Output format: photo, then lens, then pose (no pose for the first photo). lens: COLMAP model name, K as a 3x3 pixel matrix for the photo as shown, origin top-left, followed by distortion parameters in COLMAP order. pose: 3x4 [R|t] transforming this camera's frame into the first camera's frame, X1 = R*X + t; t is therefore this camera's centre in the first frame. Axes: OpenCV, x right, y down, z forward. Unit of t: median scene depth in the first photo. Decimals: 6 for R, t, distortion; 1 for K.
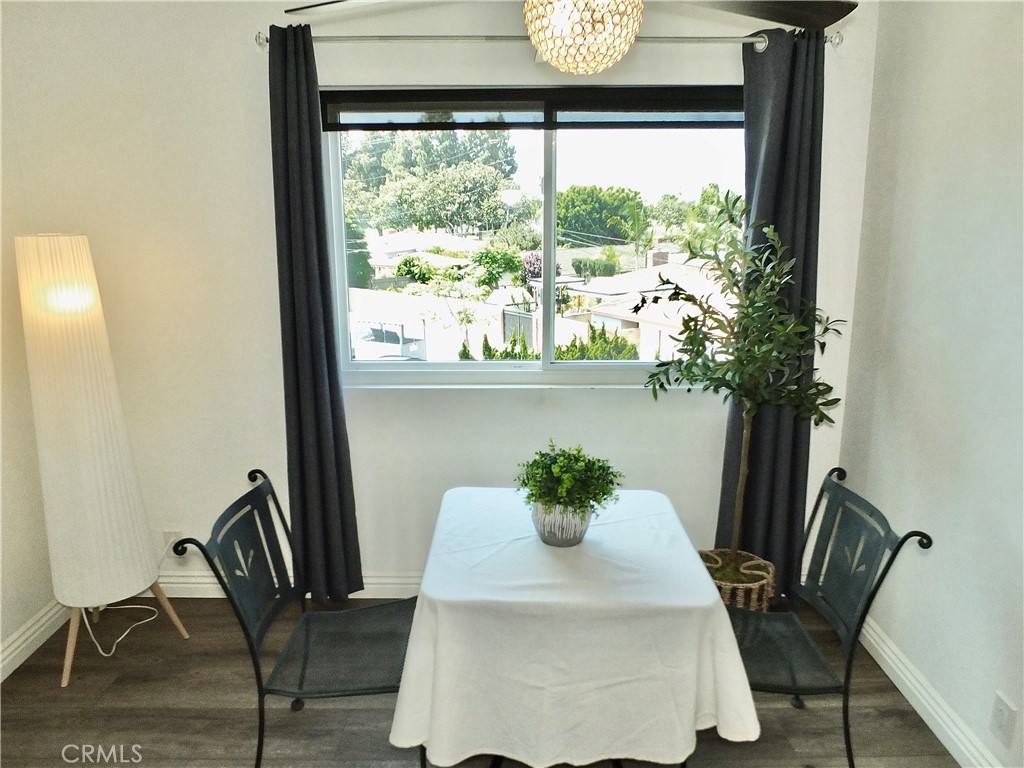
lens RADIAL K [[716.3, 0, 512.0], [0, 716.3, 384.0], [0, 0, 1]] dist [-0.012832, -0.005043]
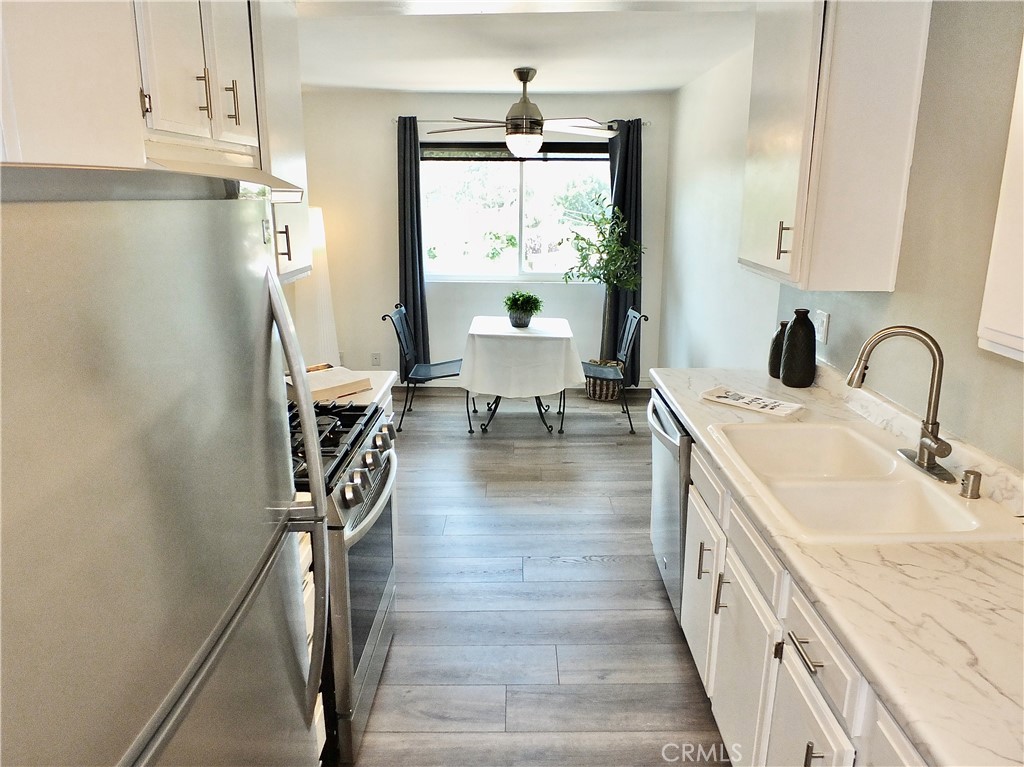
lens RADIAL K [[716.3, 0, 512.0], [0, 716.3, 383.5], [0, 0, 1]] dist [-0.012832, -0.005043]
pose [[0.999942, 0.010465, -0.002557, 0.037147], [-0.010390, 0.999568, 0.027479, 0.269809], [0.002843, -0.027451, 0.999619, -1.233802]]
